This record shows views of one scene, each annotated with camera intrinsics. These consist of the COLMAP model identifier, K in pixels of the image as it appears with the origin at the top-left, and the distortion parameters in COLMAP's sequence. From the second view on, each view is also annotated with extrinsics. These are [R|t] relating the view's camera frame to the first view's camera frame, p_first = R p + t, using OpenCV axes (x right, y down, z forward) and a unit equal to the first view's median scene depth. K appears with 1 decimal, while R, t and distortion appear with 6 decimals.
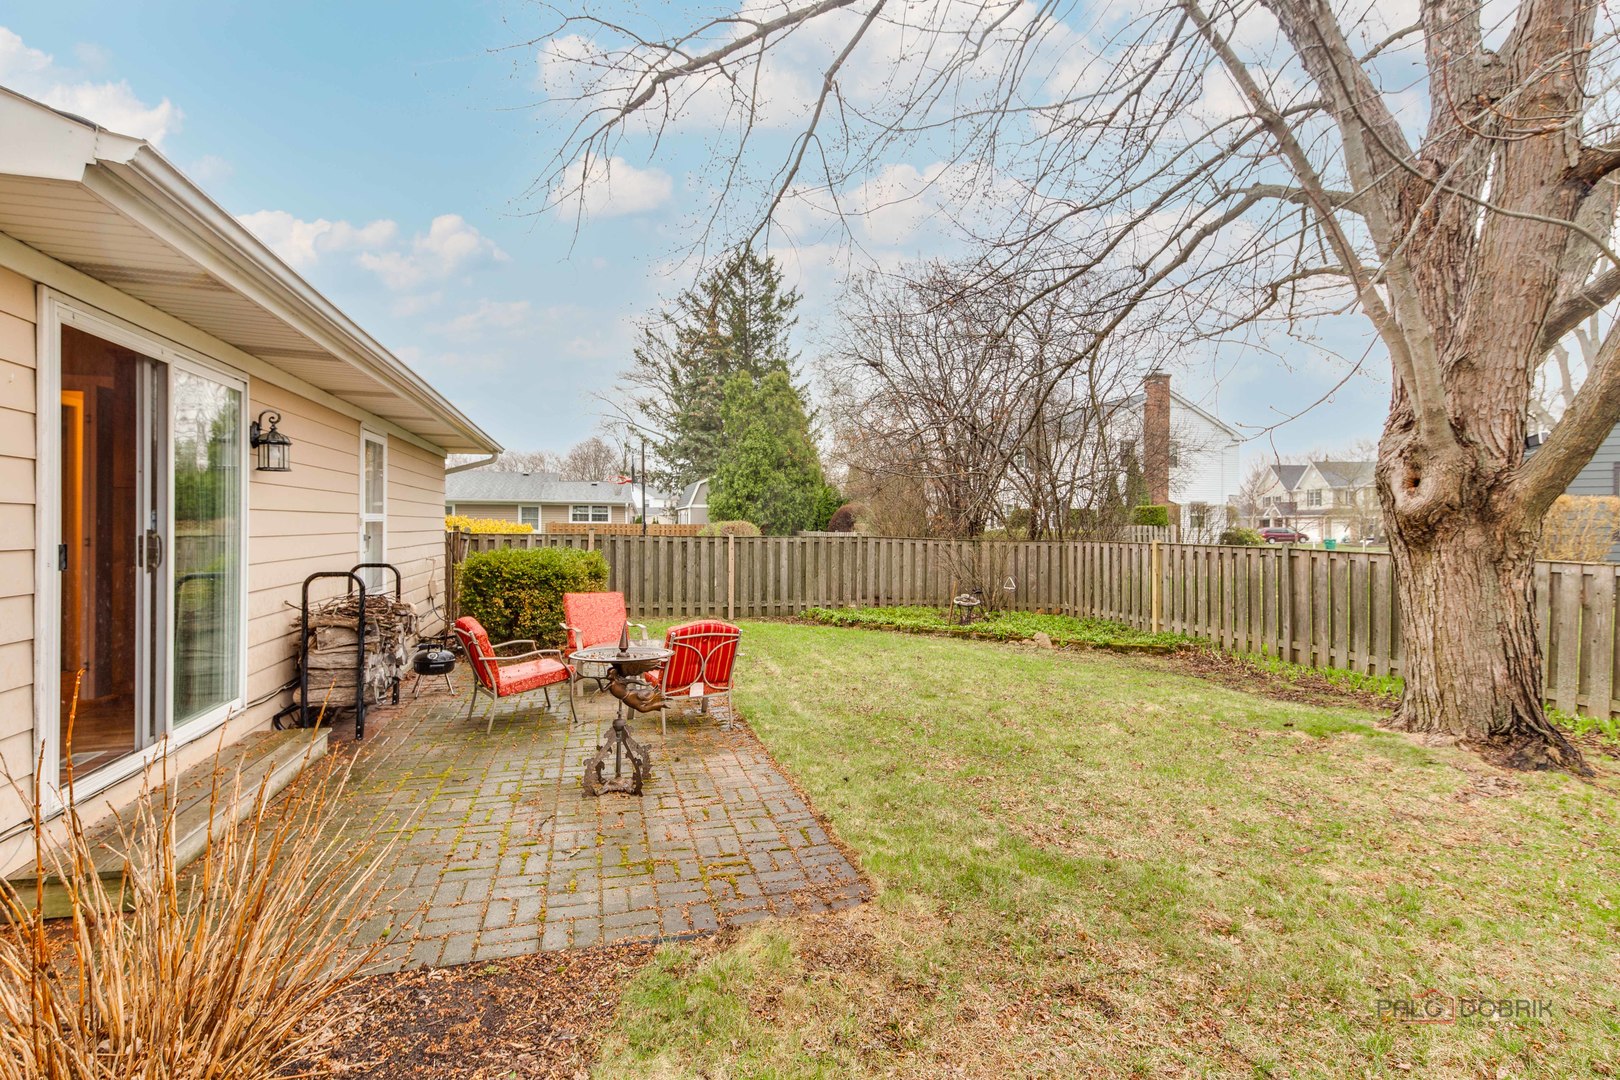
lens RADIAL K [[859.0, 0, 806.9], [0, 859.0, 523.0], [0, 0, 1]] dist [0.026240, -0.013614]
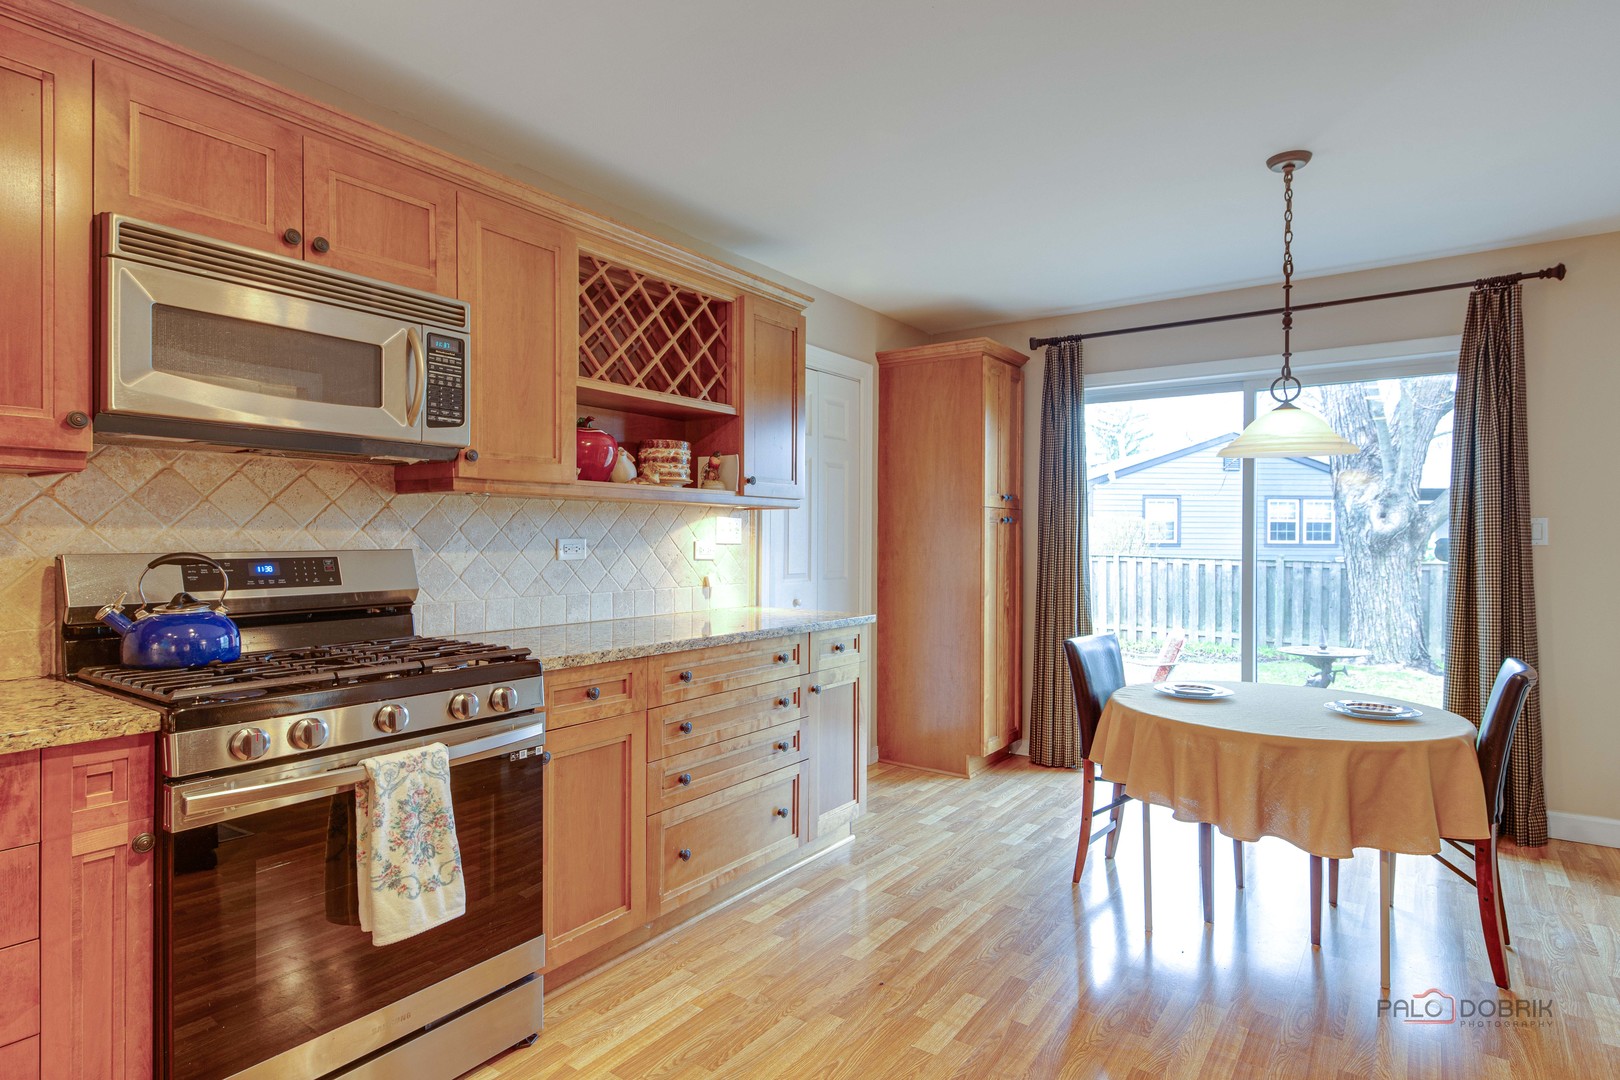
lens RADIAL K [[894.0, 0, 801.1], [0, 894.0, 538.1], [0, 0, 1]] dist [0.024813, -0.003765]
pose [[0.752027, -0.007498, 0.659089, -1.277300], [0.007699, 0.999967, 0.002591, -0.015587], [-0.659087, 0.003126, 0.752060, 0.424778]]
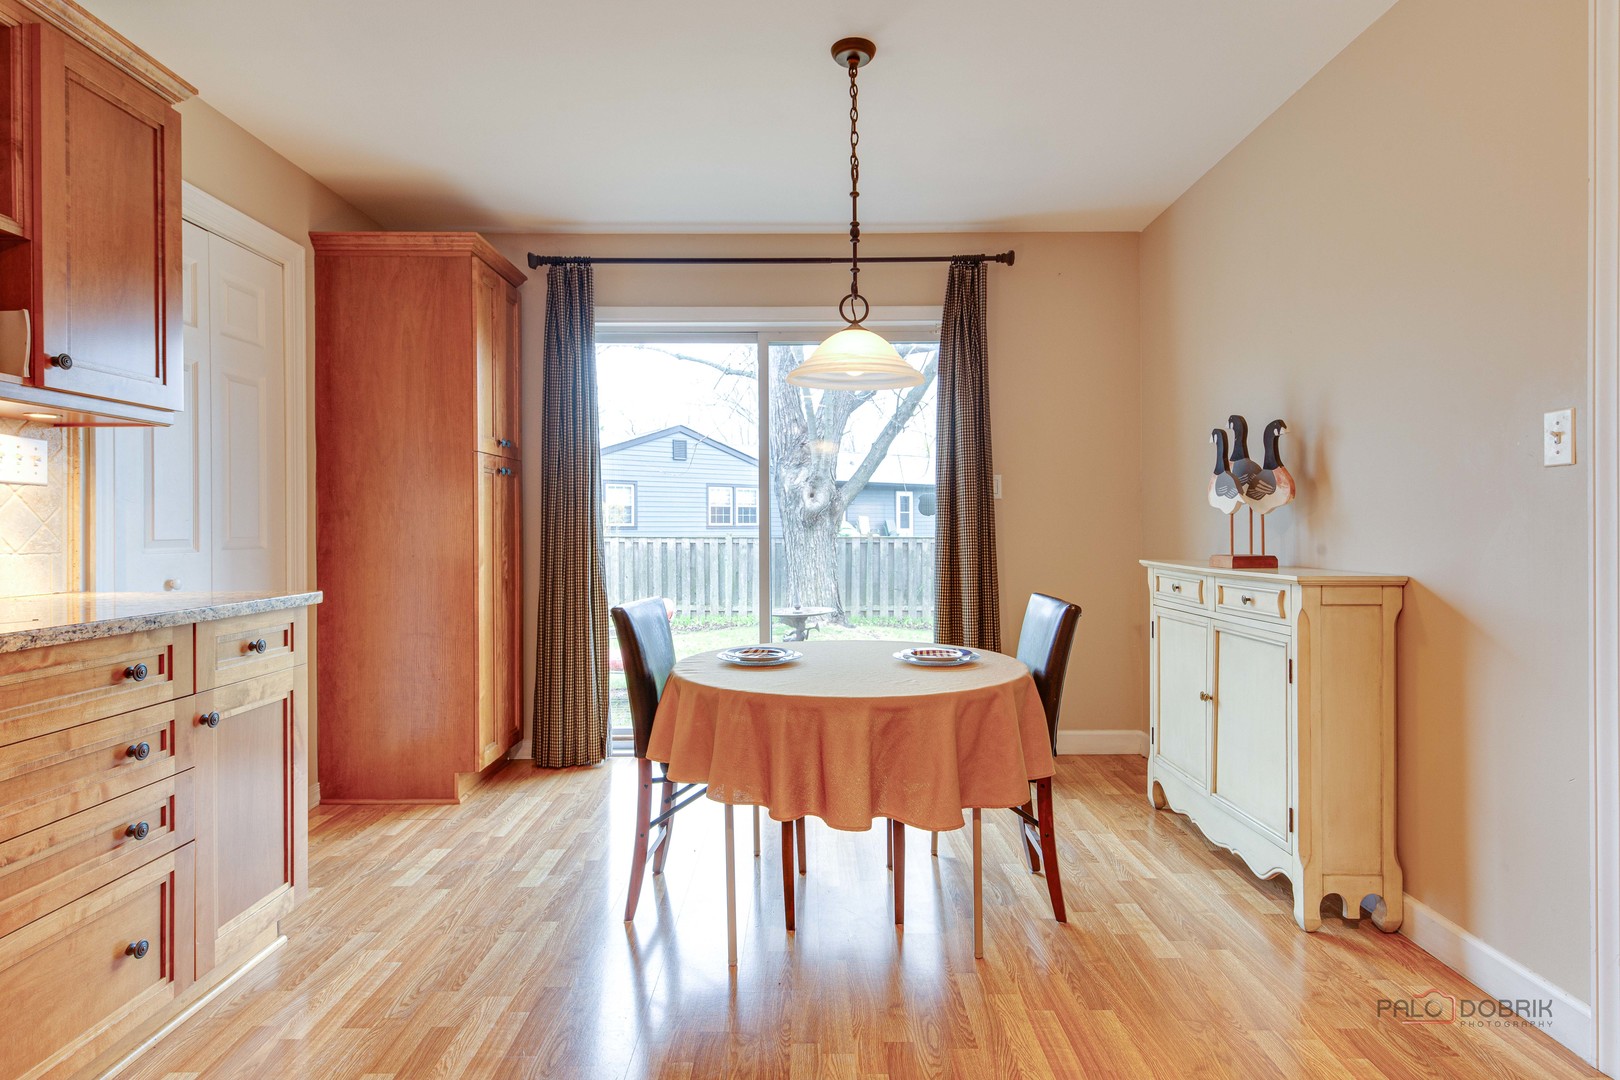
lens RADIAL K [[859.0, 0, 829.1], [0, 859.0, 528.5], [0, 0, 1]] dist [0.026240, -0.013614]
pose [[0.214869, -0.013439, 0.976550, -1.171571], [0.014263, 0.999842, 0.010621, 0.008443], [-0.976539, 0.011646, 0.215027, 0.539409]]
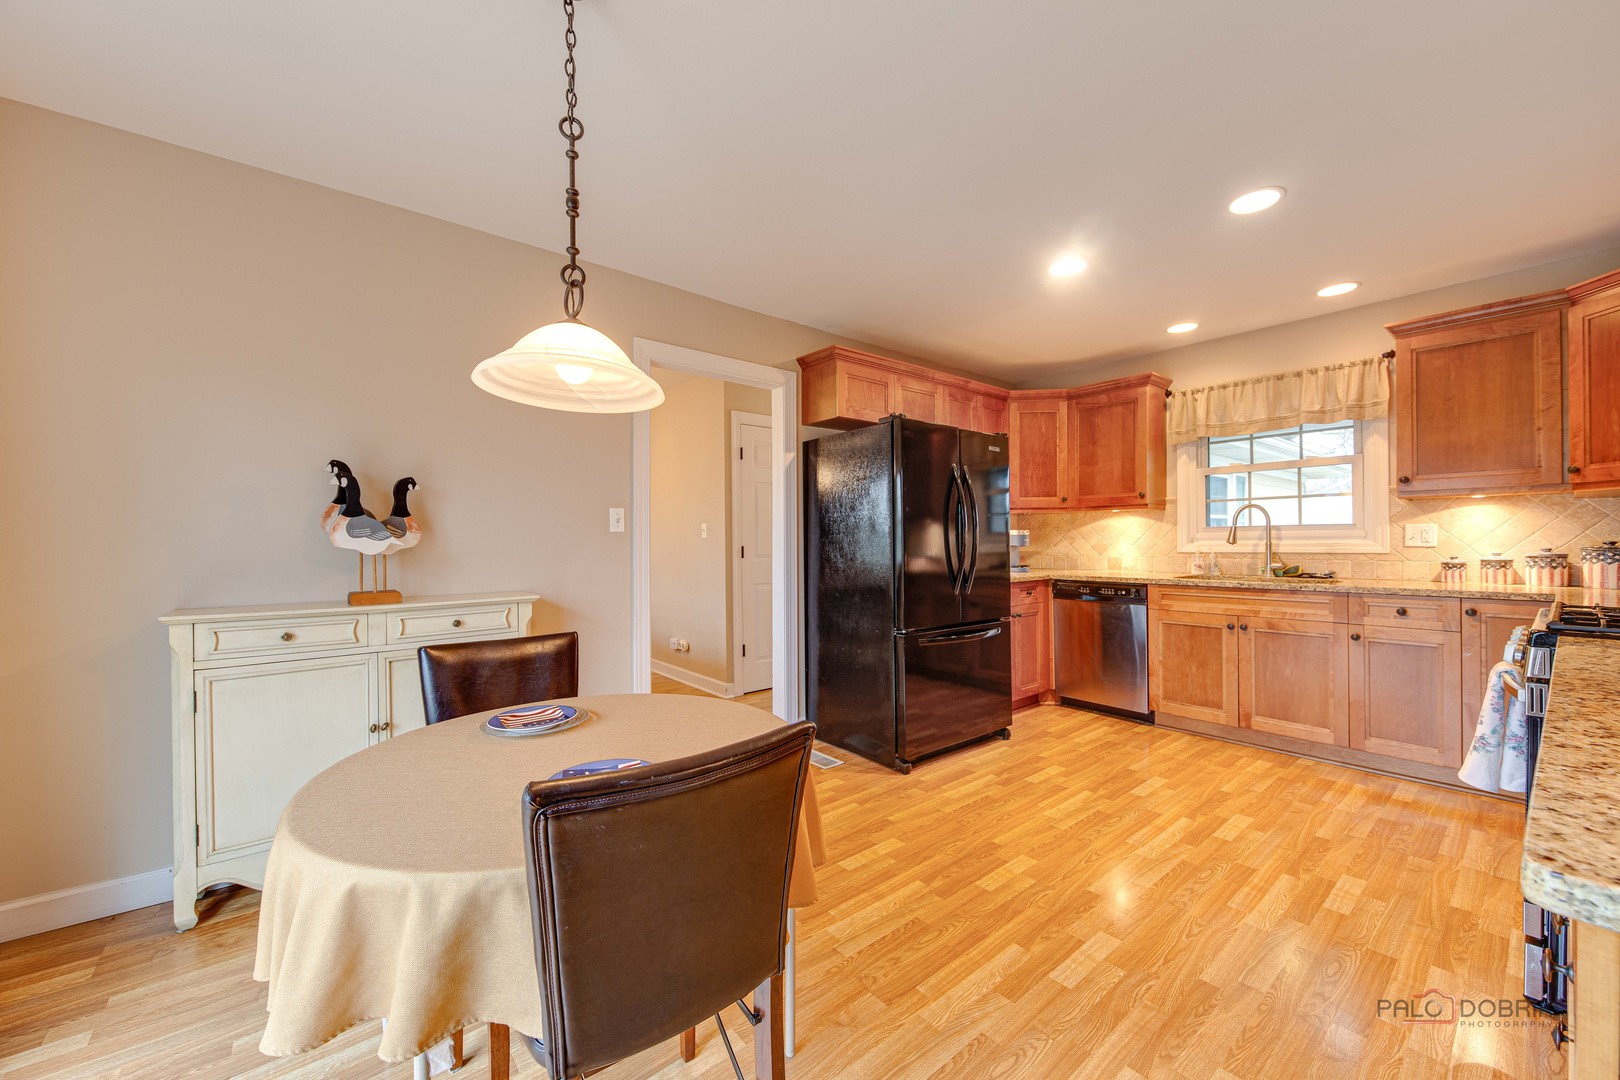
lens RADIAL K [[614.7, 0, 799.4], [0, 614.7, 544.4], [0, 0, 1]] dist [-0.006600, -0.001822]
pose [[-0.910108, -0.000497, -0.414370, -0.753154], [-0.005446, 0.999927, 0.010762, -0.002535], [0.414334, 0.012051, -0.910045, 0.860072]]
